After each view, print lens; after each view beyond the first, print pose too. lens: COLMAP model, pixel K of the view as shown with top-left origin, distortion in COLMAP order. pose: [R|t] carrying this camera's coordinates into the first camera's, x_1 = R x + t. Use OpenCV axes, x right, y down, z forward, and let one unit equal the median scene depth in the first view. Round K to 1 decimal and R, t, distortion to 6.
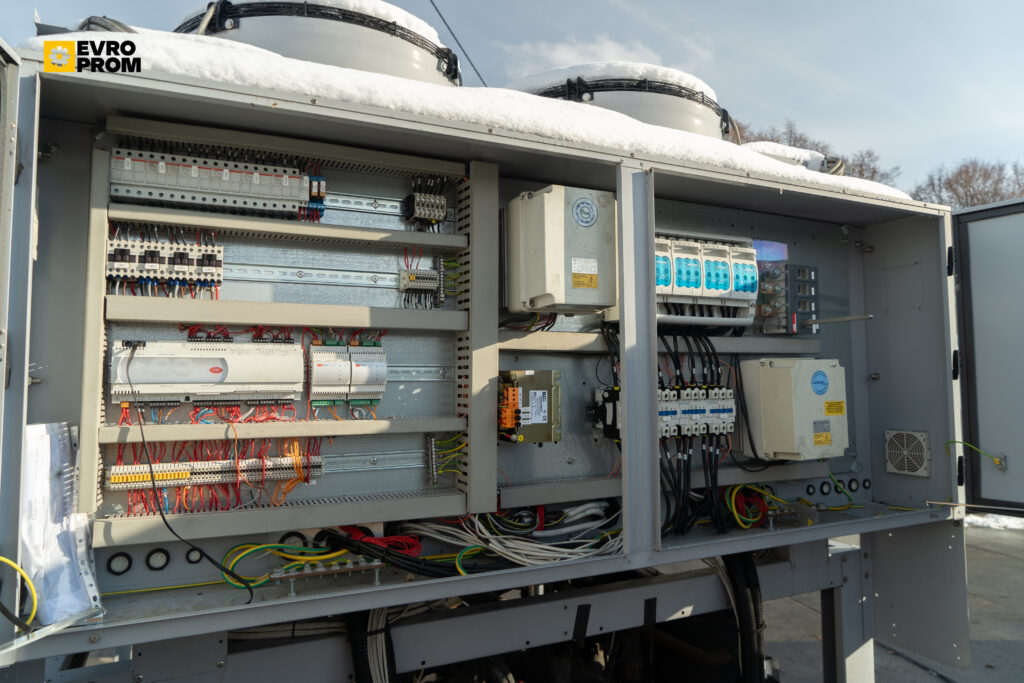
lens RADIAL K [[689.4, 0, 506.9], [0, 689.4, 339.1], [0, 0, 1]] dist [-0.011946, -0.001336]
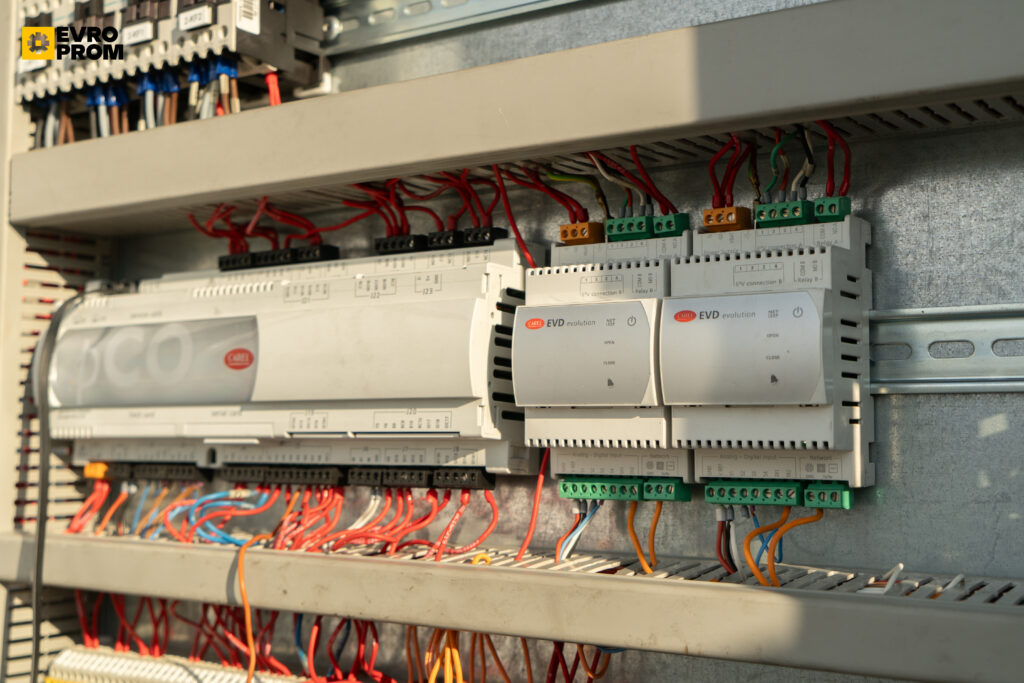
lens RADIAL K [[1338.4, 0, 513.3], [0, 1338.4, 342.0], [0, 0, 1]] dist [0.022774, 0.000000]
pose [[0.487053, -0.050953, -0.871885, 0.096605], [0.047190, 0.998374, -0.031983, 0.047889], [0.872096, -0.025567, 0.488666, 0.641206]]
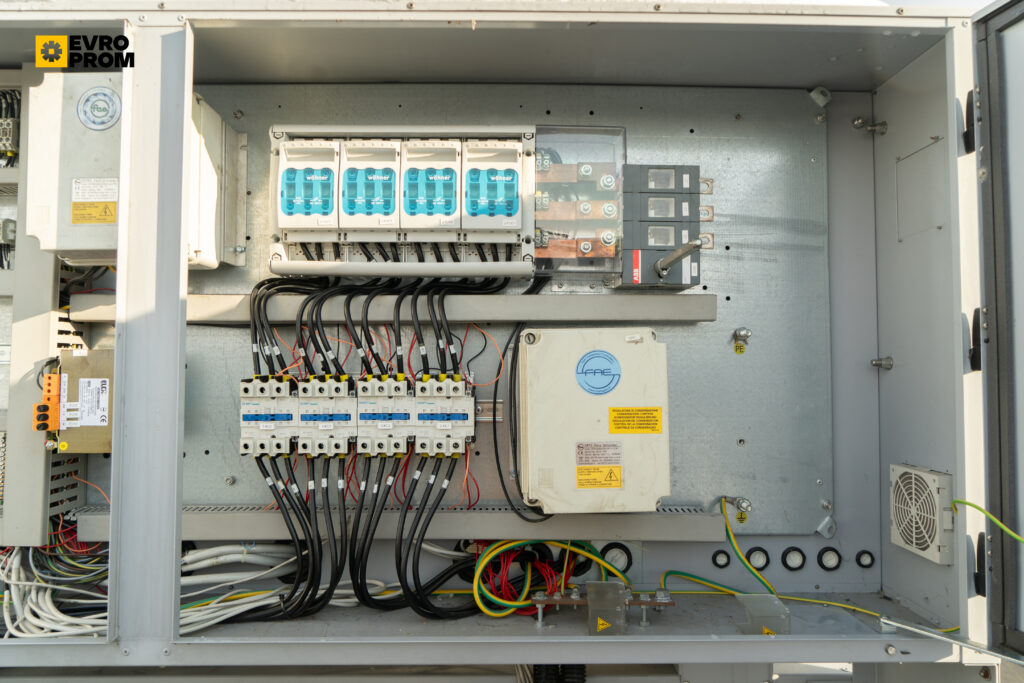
lens RADIAL K [[689.4, 0, 515.1], [0, 689.4, 334.5], [0, 0, 1]] dist [-0.011946, -0.001336]
pose [[0.902923, -0.011495, -0.429649, 0.662470], [0.018609, 0.999750, 0.012362, 0.027174], [0.429400, -0.019157, 0.902911, 0.510628]]
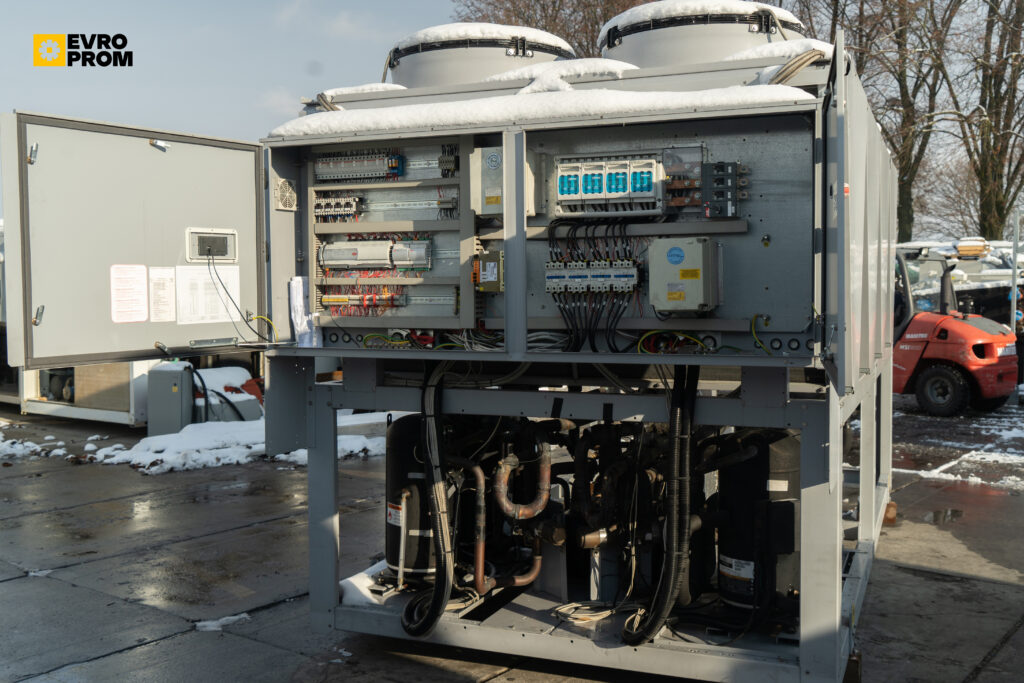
lens RADIAL K [[1058.3, 0, 510.9], [0, 1058.3, 333.0], [0, 0, 1]] dist [0.060862, 0.000000]
pose [[0.662841, 0.039152, -0.747736, 1.935911], [0.051048, 0.993945, 0.097296, -0.006925], [0.747018, -0.102662, 0.656829, -0.702026]]
